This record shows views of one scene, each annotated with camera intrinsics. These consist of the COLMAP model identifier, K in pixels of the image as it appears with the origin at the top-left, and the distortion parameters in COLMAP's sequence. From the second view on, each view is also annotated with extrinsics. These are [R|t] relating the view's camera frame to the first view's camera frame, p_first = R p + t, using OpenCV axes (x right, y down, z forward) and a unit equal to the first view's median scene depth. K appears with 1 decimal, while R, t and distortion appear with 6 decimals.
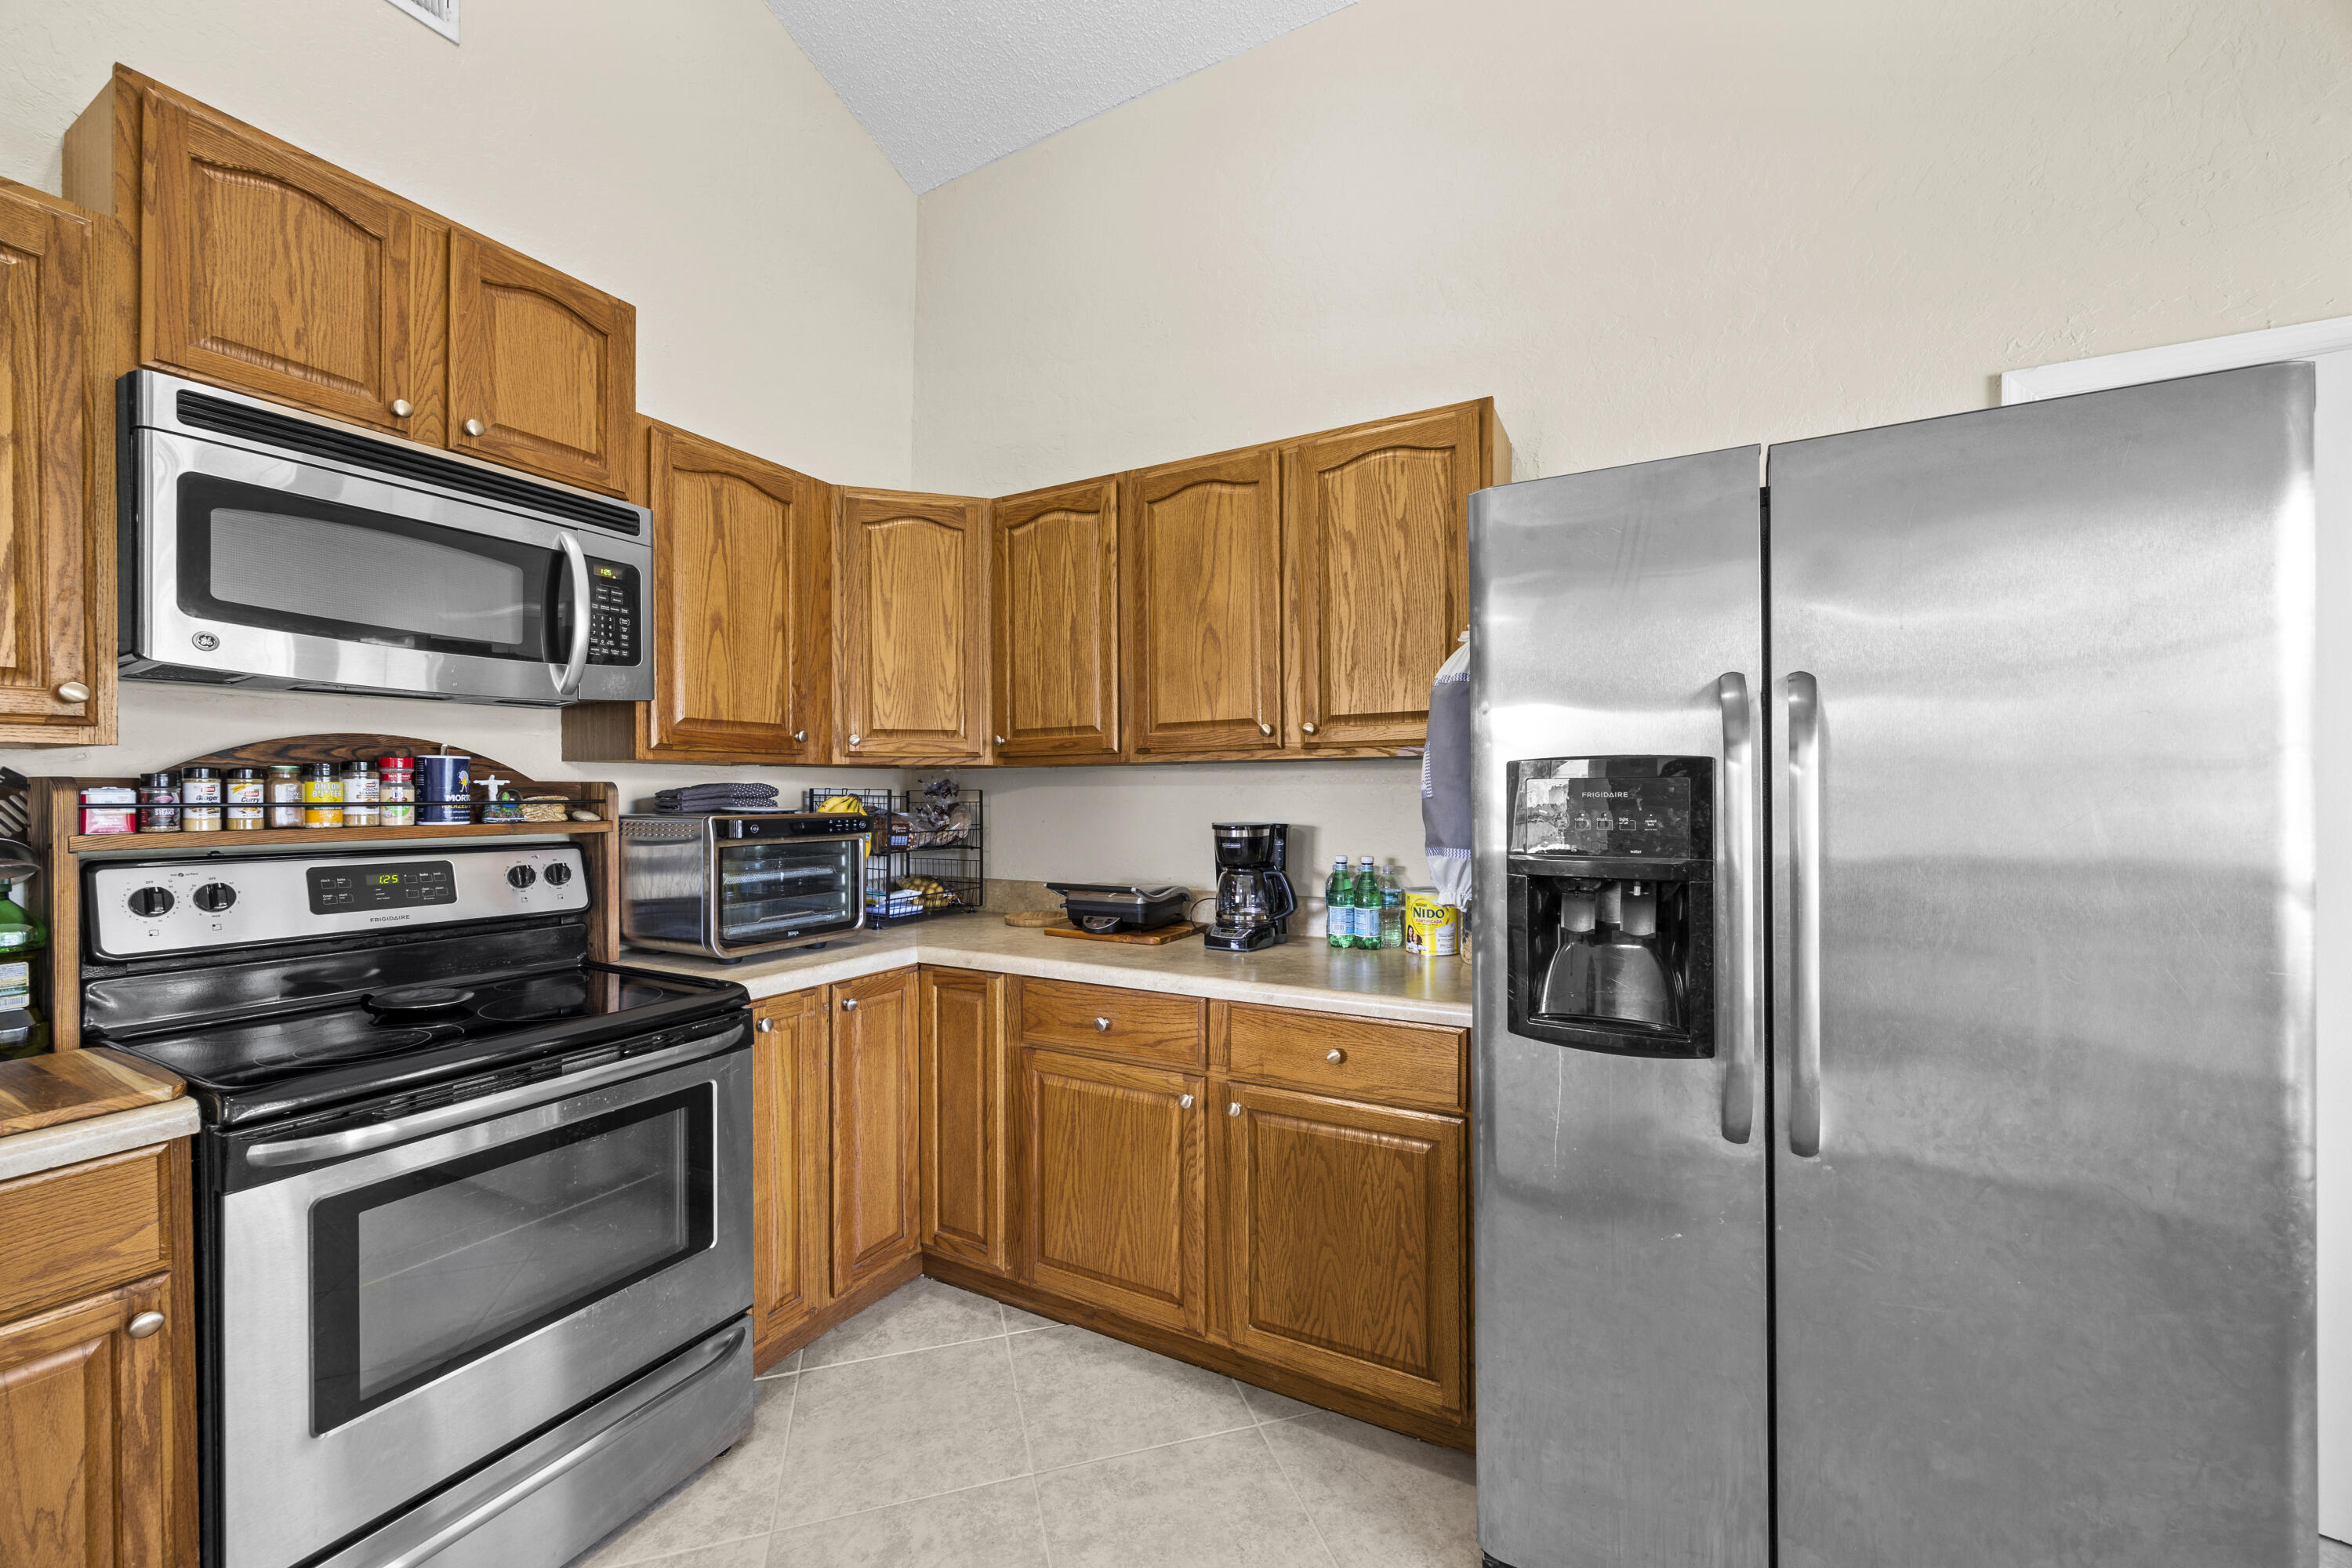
lens RADIAL K [[902.9, 0, 1174.9], [0, 902.9, 791.1], [0, 0, 1]] dist [-0.003725, -0.000097]
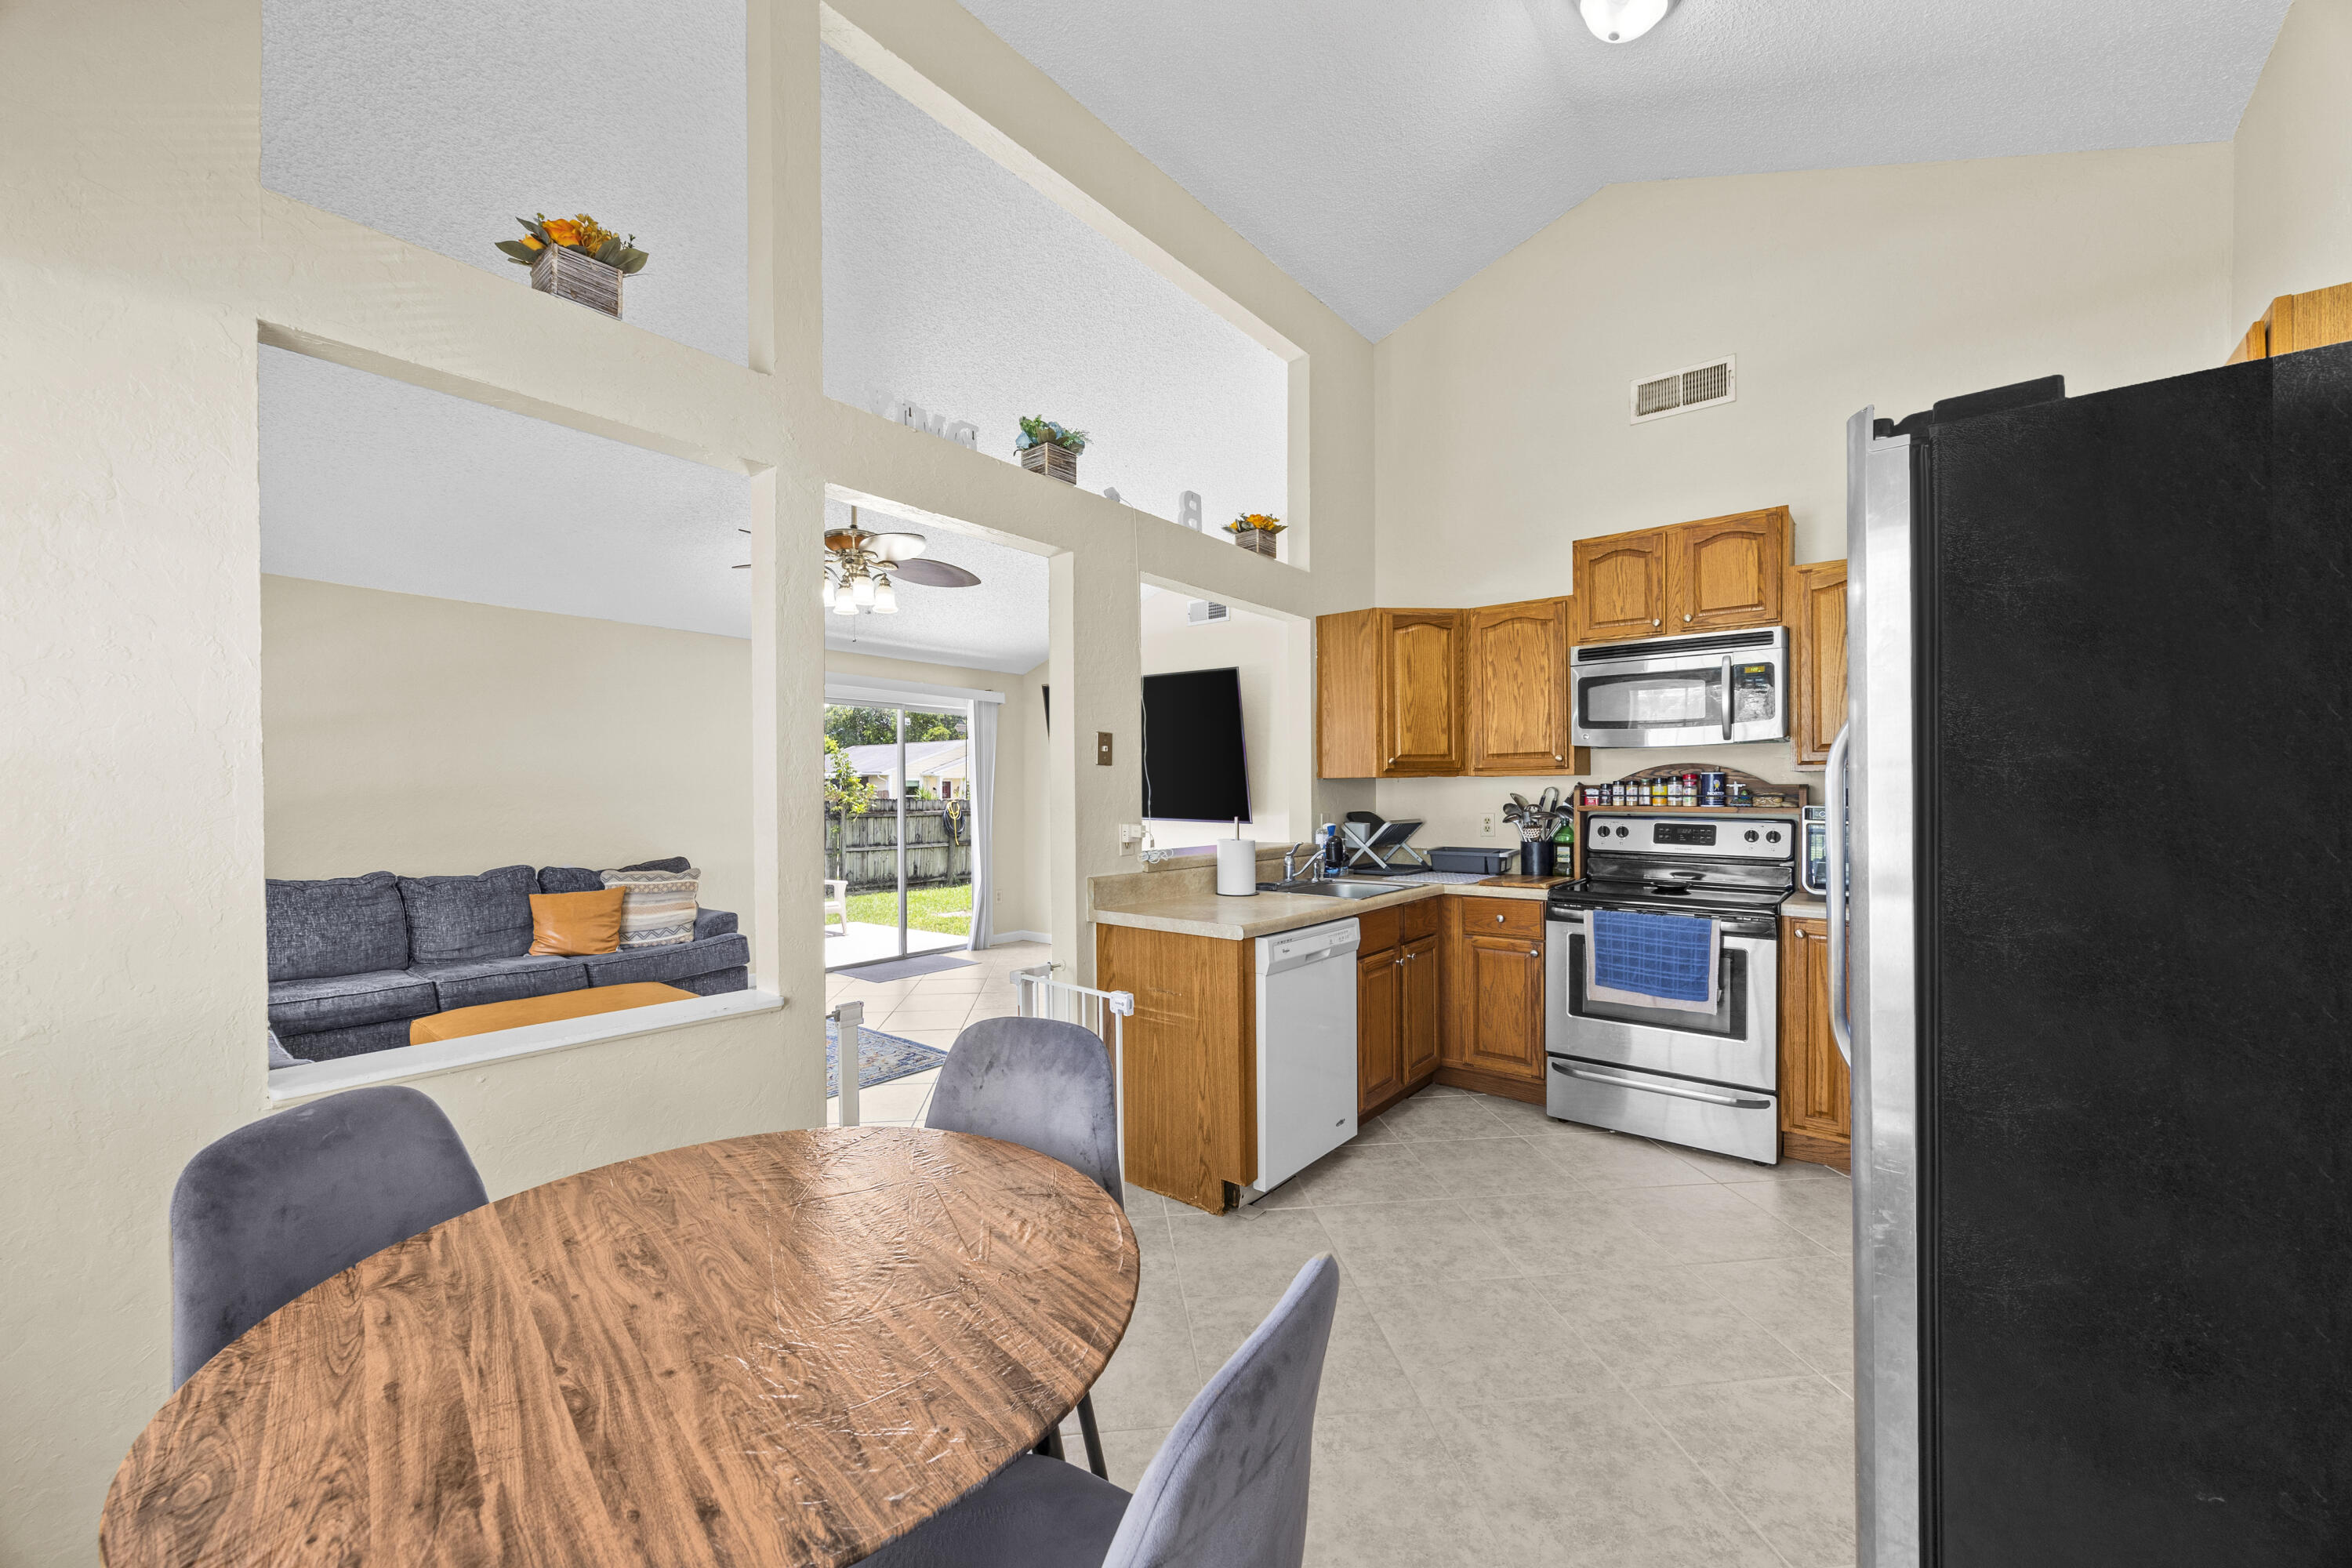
lens RADIAL K [[902.9, 0, 1175.6], [0, 902.9, 791.6], [0, 0, 1]] dist [-0.003725, -0.000097]
pose [[-0.194524, 0.004377, -0.980888, 1.412227], [0.002339, 0.999989, 0.003999, -0.007582], [0.980895, -0.001517, -0.194532, 0.214693]]
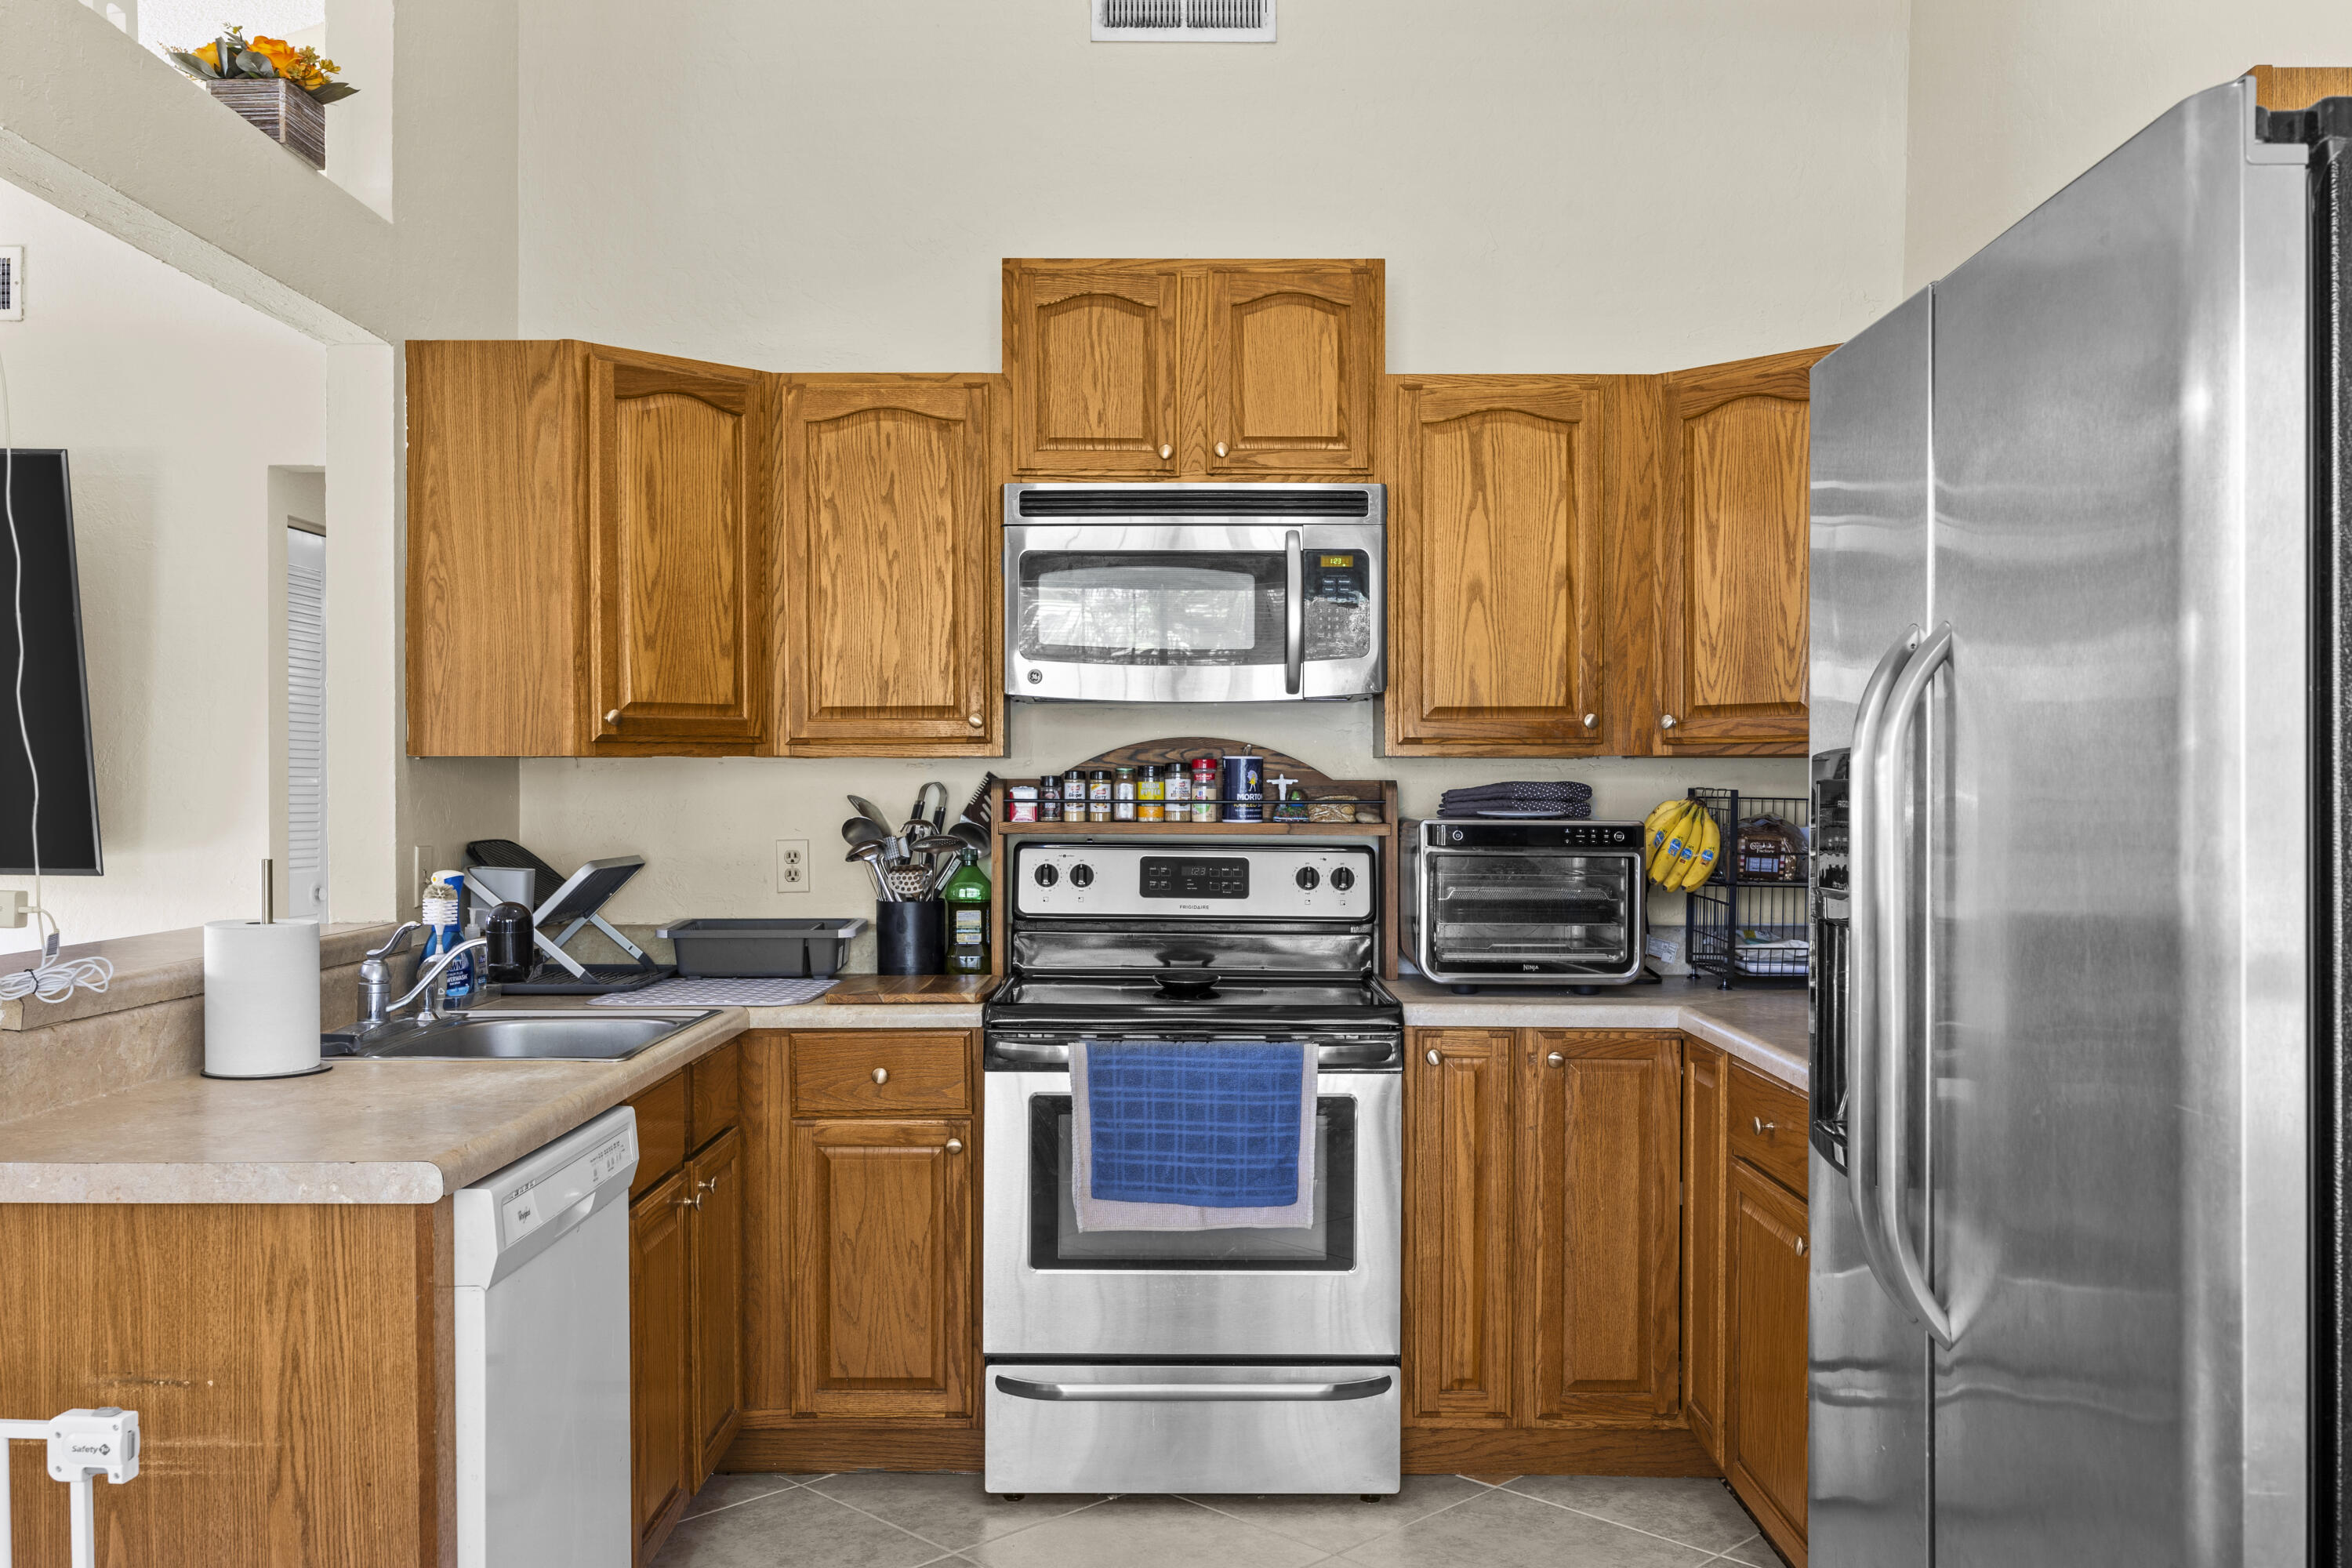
lens RADIAL K [[1978.0, 0, 1183.4], [0, 1978.0, 804.3], [0, 0, 1]] dist [-0.005148, 0.007487]
pose [[0.467192, 0.010843, -0.884090, 1.176933], [-0.003898, 0.999940, 0.010204, -0.006803], [0.884147, -0.001321, 0.467206, -0.124333]]
